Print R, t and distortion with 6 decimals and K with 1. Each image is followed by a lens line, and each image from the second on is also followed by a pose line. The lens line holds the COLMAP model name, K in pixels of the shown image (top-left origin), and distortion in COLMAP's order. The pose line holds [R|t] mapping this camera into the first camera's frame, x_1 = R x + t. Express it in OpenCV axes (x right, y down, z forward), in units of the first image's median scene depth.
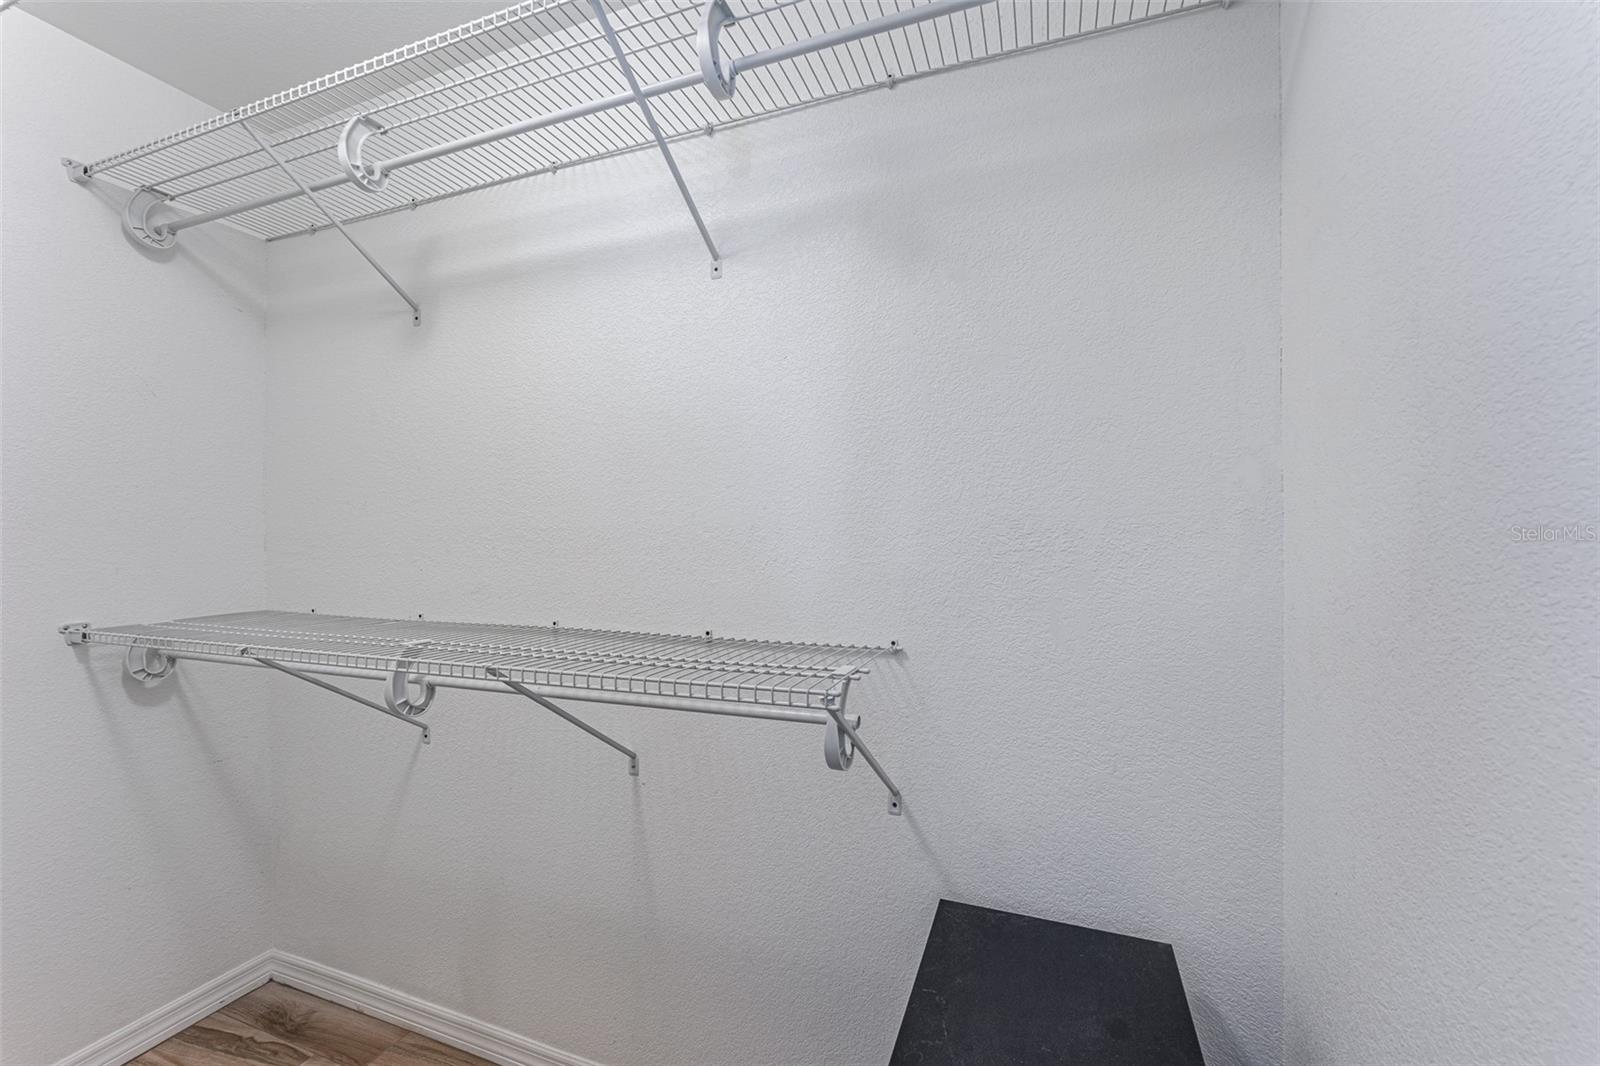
lens RADIAL K [[656.2, 0, 795.8], [0, 656.2, 531.9], [0, 0, 1]] dist [-0.000718, 0.000022]
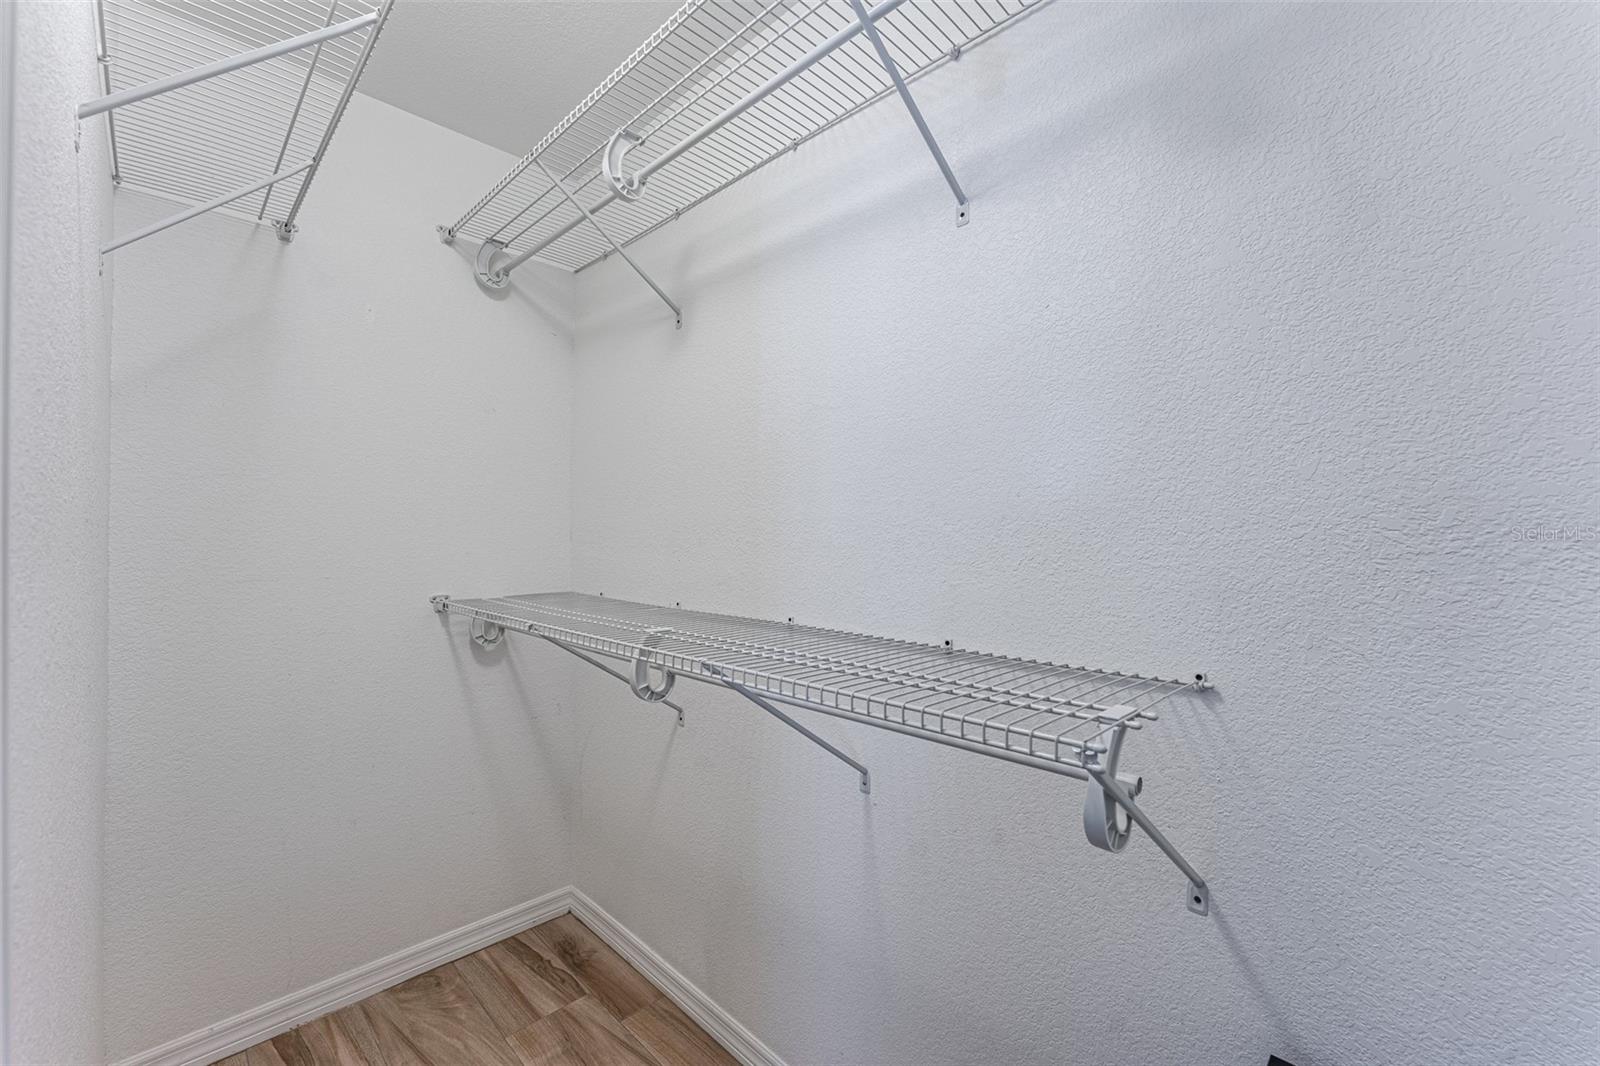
lens RADIAL K [[650.0, 0, 798.9], [0, 650.0, 533.5], [0, 0, 1]] dist [-0.004679, -0.000465]
pose [[0.914815, 0.010399, -0.403740, 0.027845], [-0.009449, 0.999946, 0.004345, 0.010022], [0.403764, -0.000160, 0.914863, 0.144475]]
